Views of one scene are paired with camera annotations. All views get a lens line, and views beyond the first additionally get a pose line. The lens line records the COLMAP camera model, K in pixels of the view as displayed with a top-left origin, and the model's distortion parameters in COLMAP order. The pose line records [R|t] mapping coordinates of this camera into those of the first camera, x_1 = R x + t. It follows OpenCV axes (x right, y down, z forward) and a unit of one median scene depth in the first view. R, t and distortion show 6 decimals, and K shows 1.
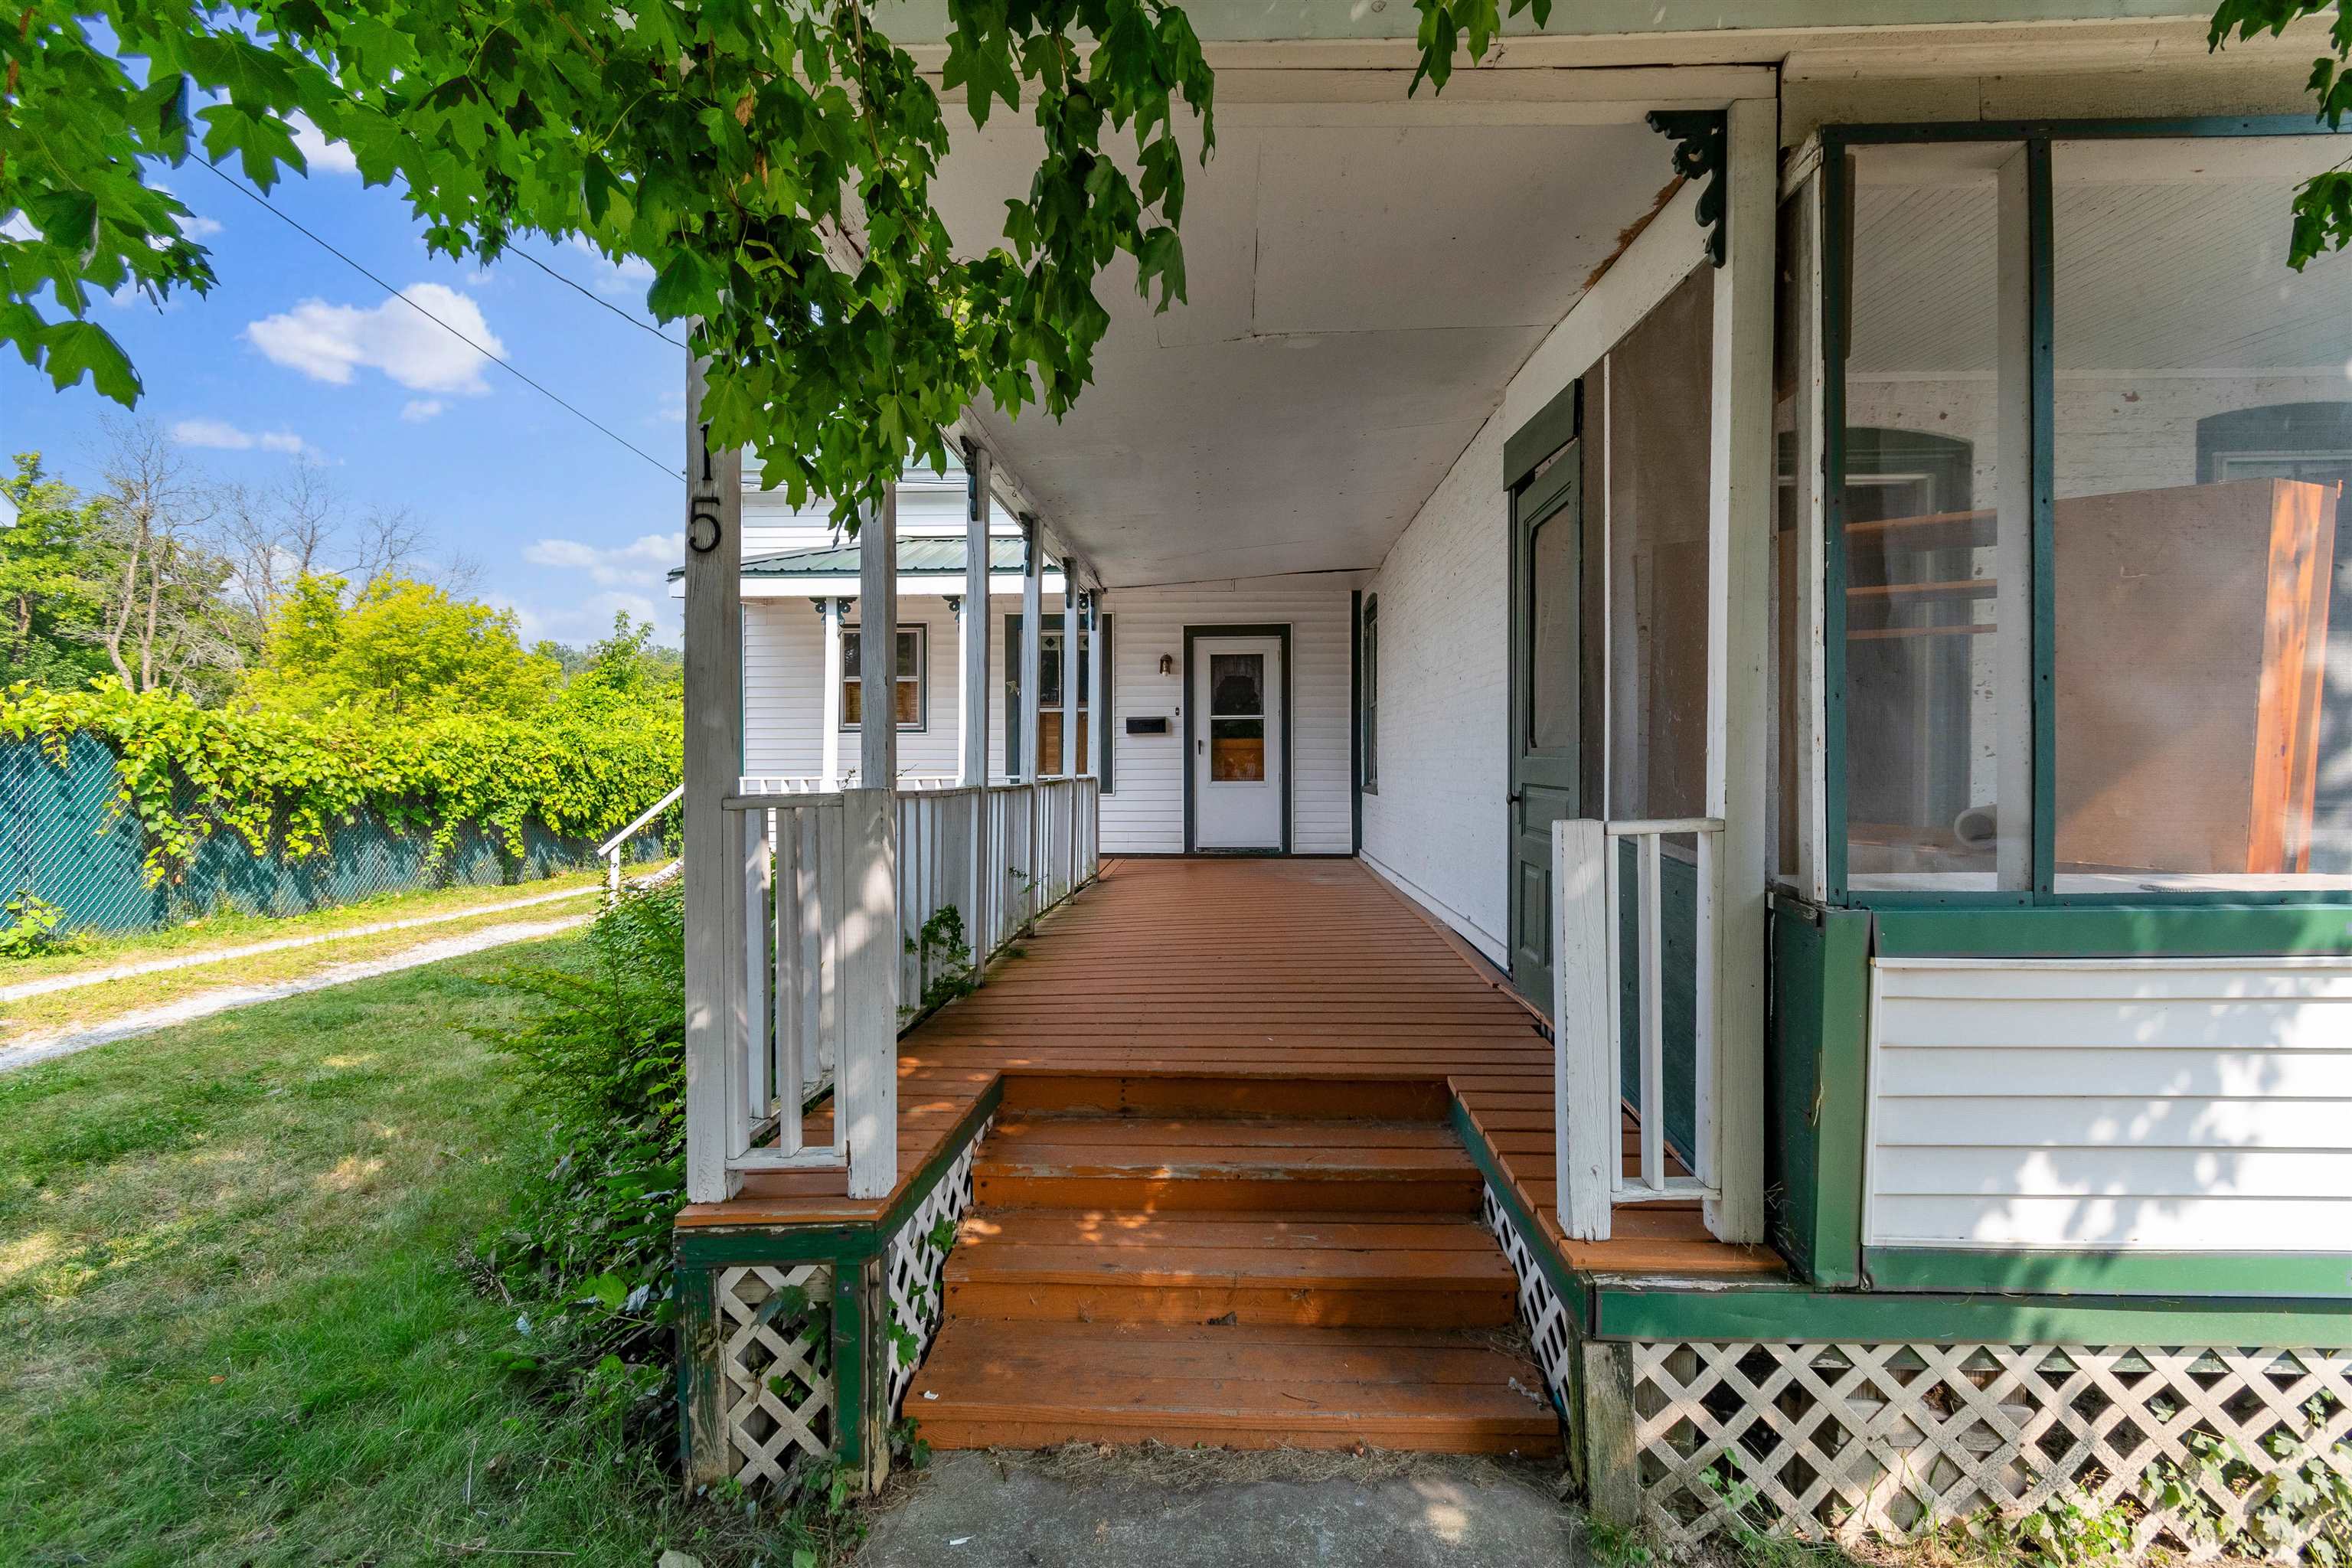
lens RADIAL K [[1029.7, 0, 1180.1], [0, 1029.7, 765.1], [0, 0, 1]] dist [0.002283, 0.000457]
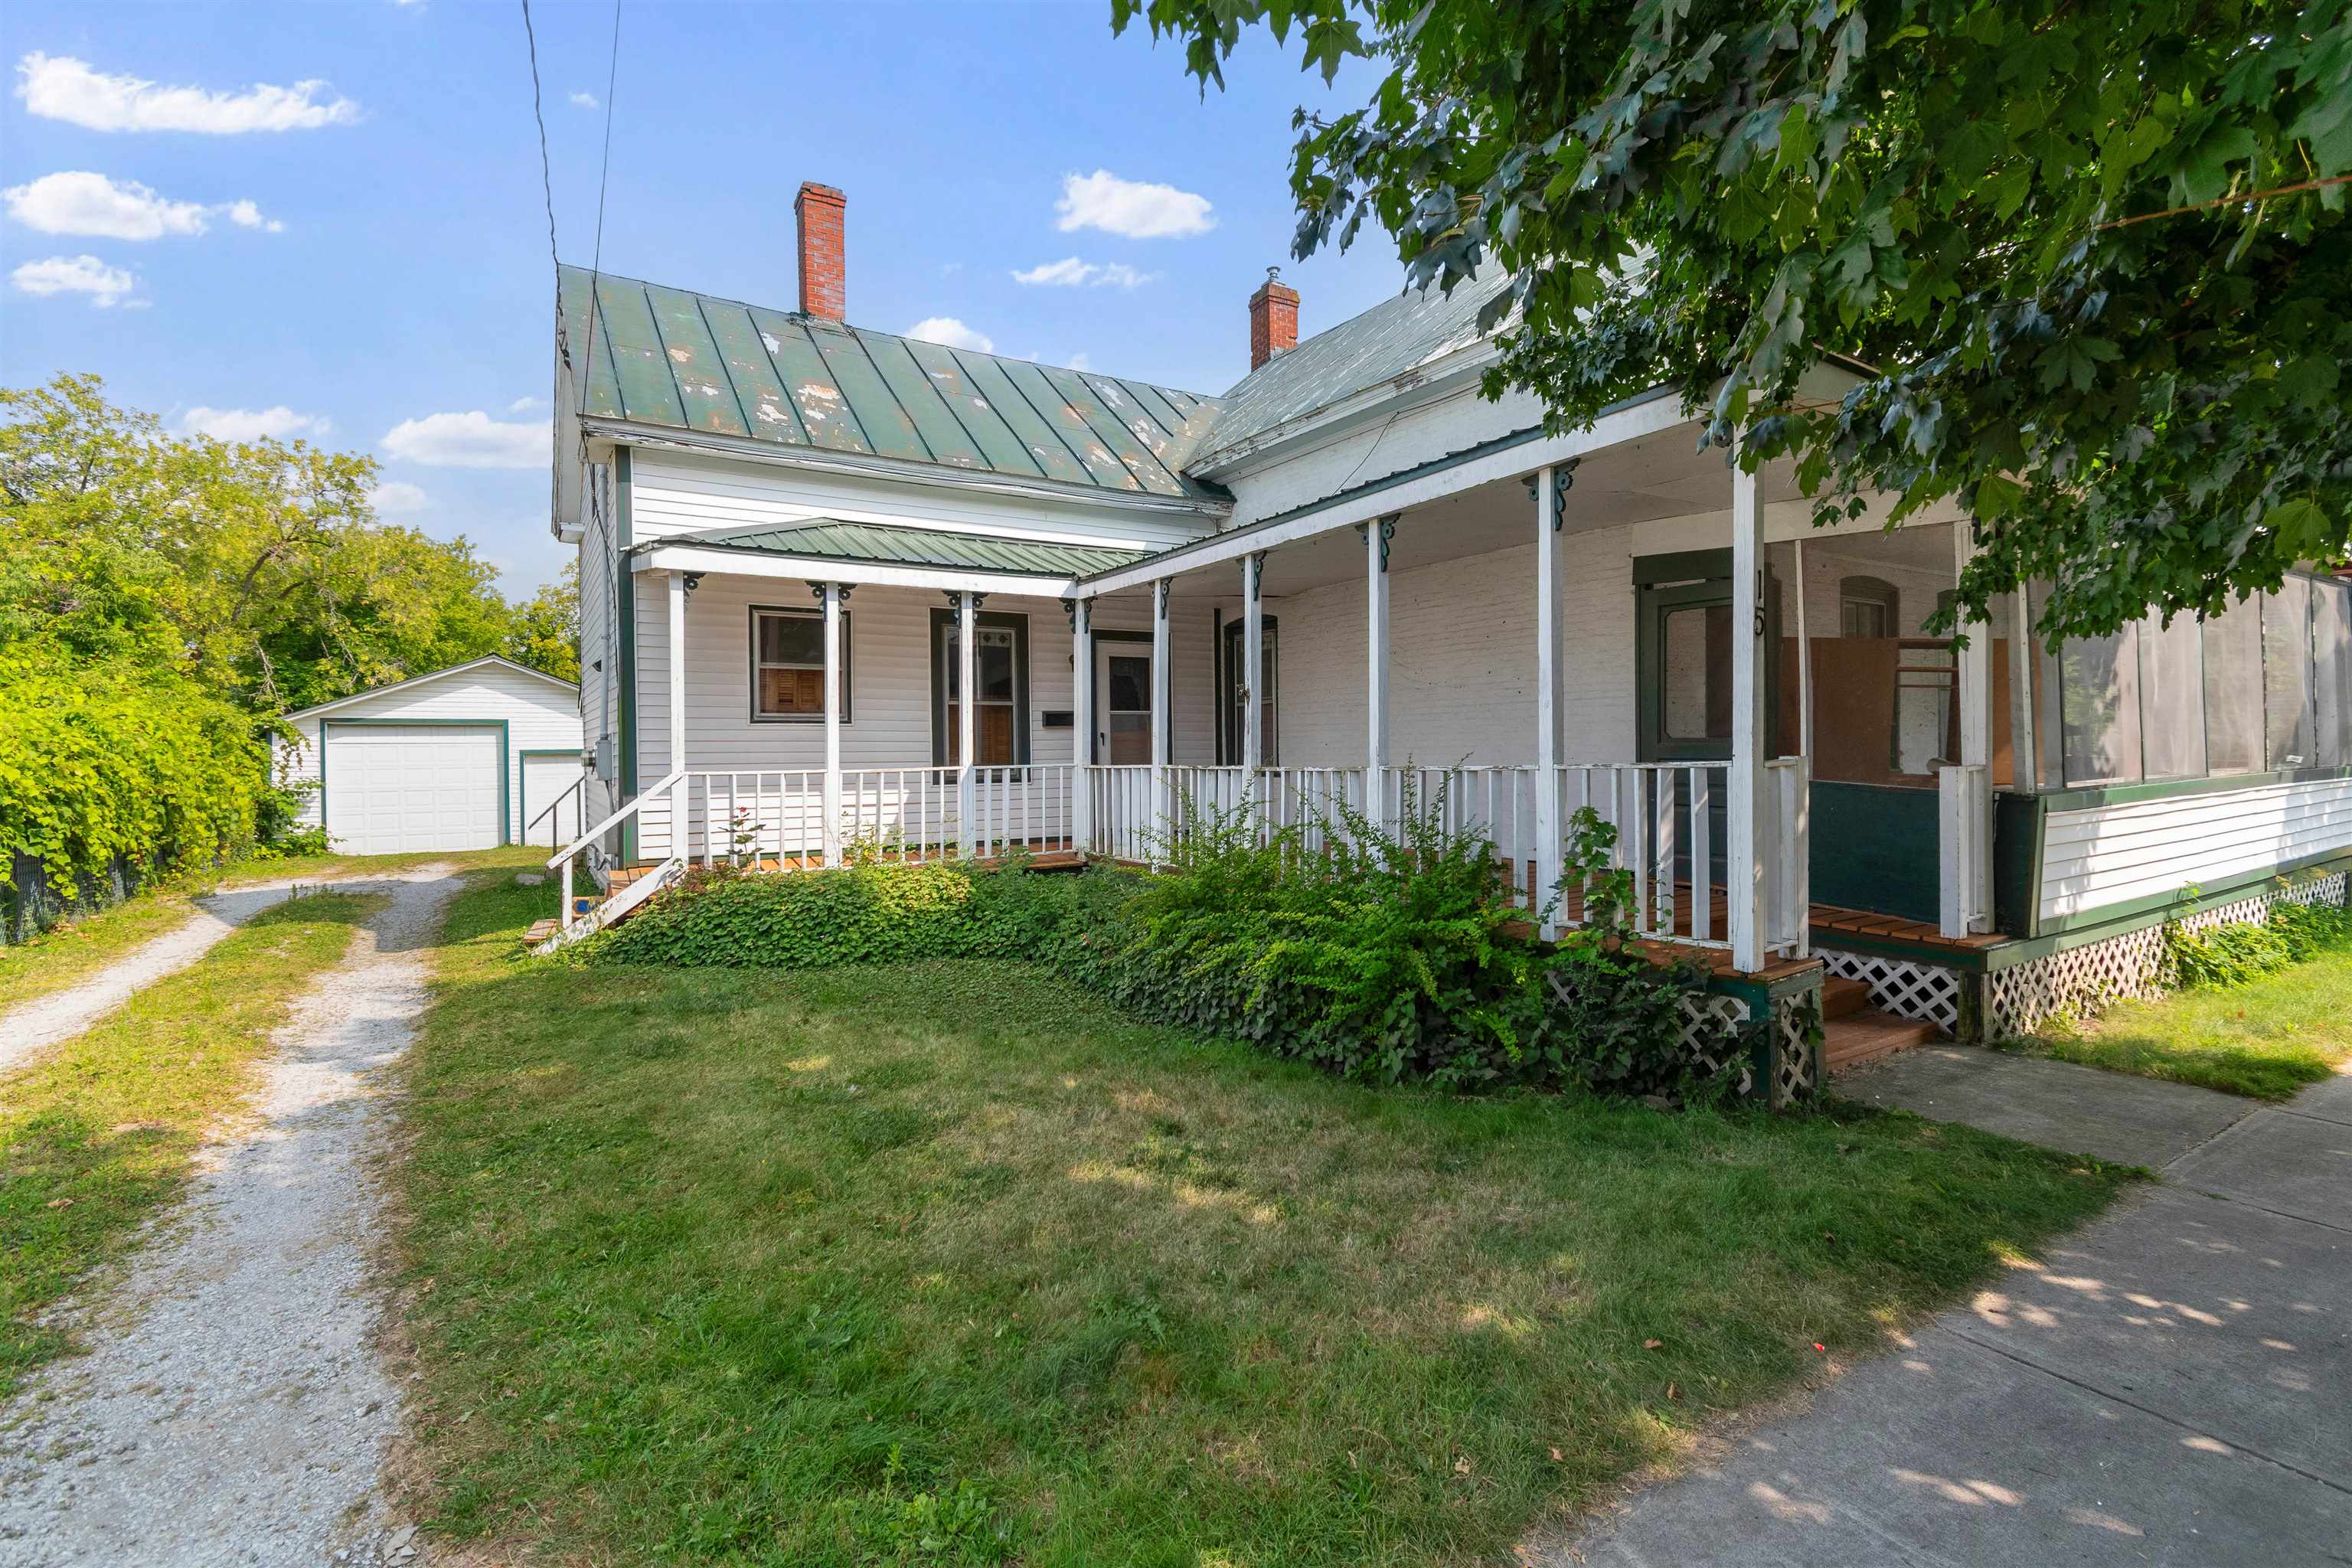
lens RADIAL K [[1074.3, 0, 1184.3], [0, 1074.3, 765.1], [0, 0, 1]] dist [0.001381, -0.000757]
pose [[0.825119, -0.014365, 0.564777, -0.576181], [0.011347, 0.999896, 0.008854, 0.001931], [-0.564845, -0.000897, 0.825196, -0.011769]]
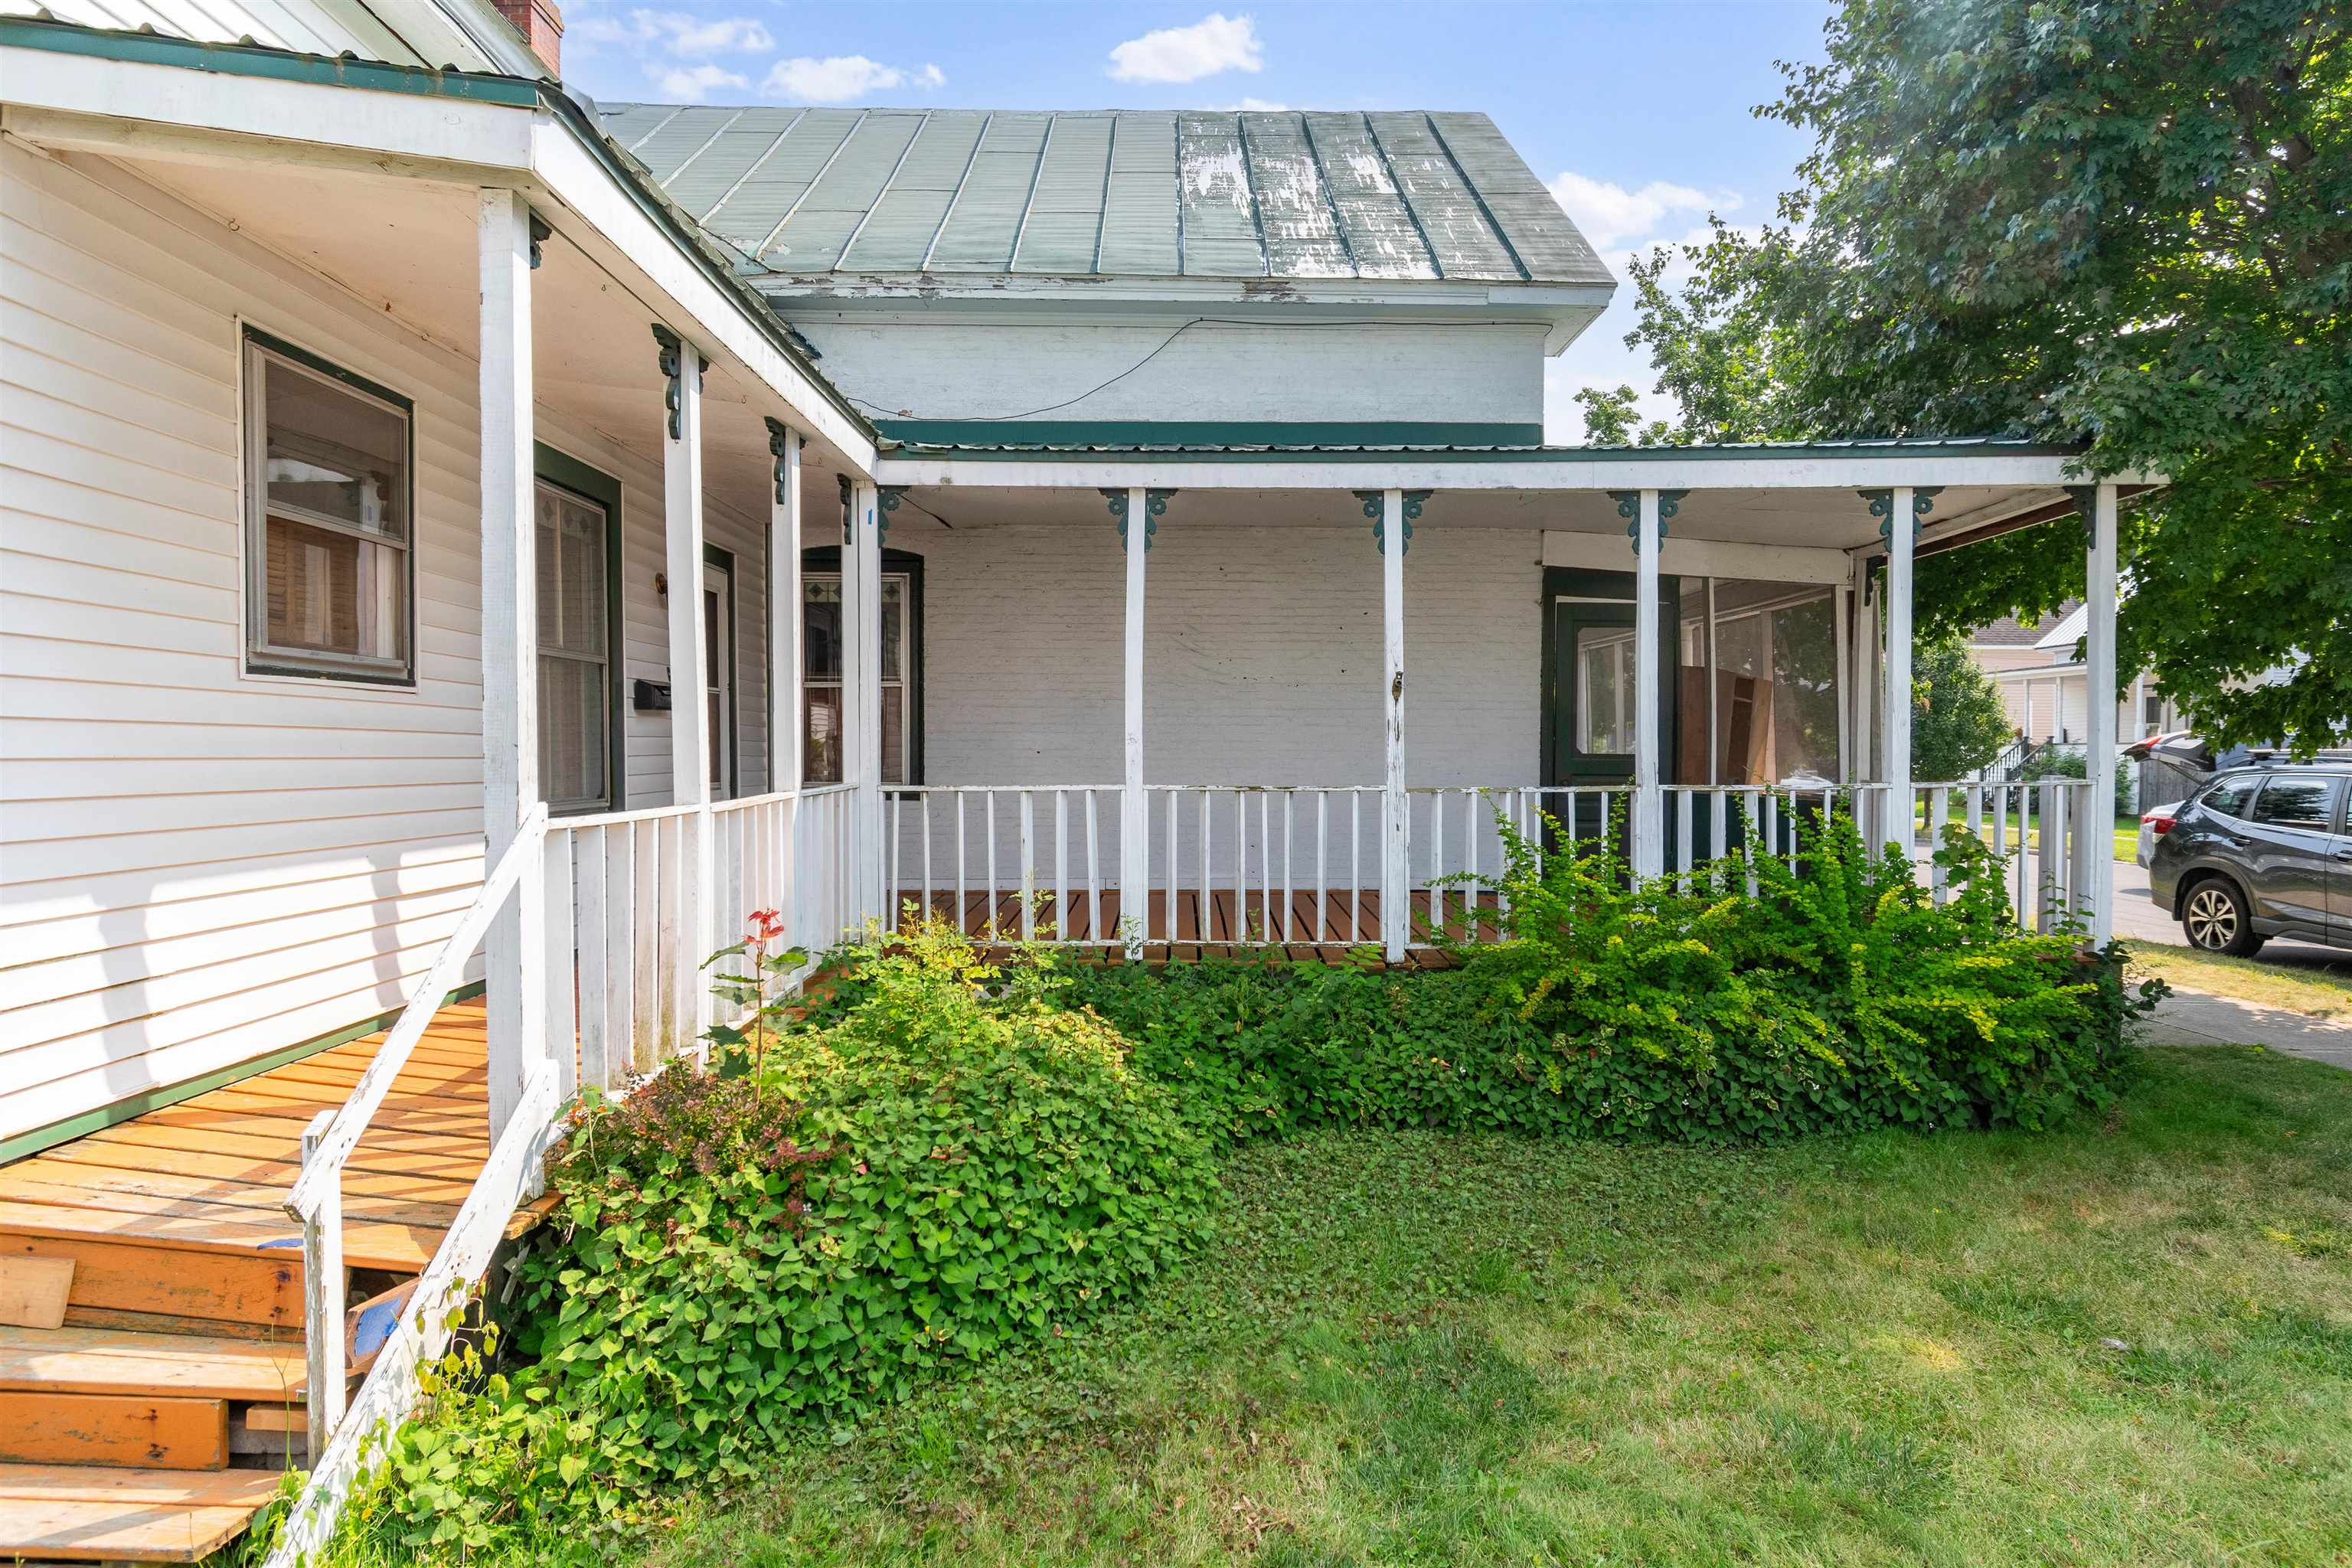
lens RADIAL K [[1299.5, 0, 1183.9], [0, 1299.5, 773.0], [0, 0, 1]] dist [0.004508, 0.000196]
pose [[-0.046507, -0.013986, 0.998820, -0.766176], [0.000492, 0.999902, 0.014024, -0.006415], [-0.998918, 0.001144, -0.046496, 0.756696]]
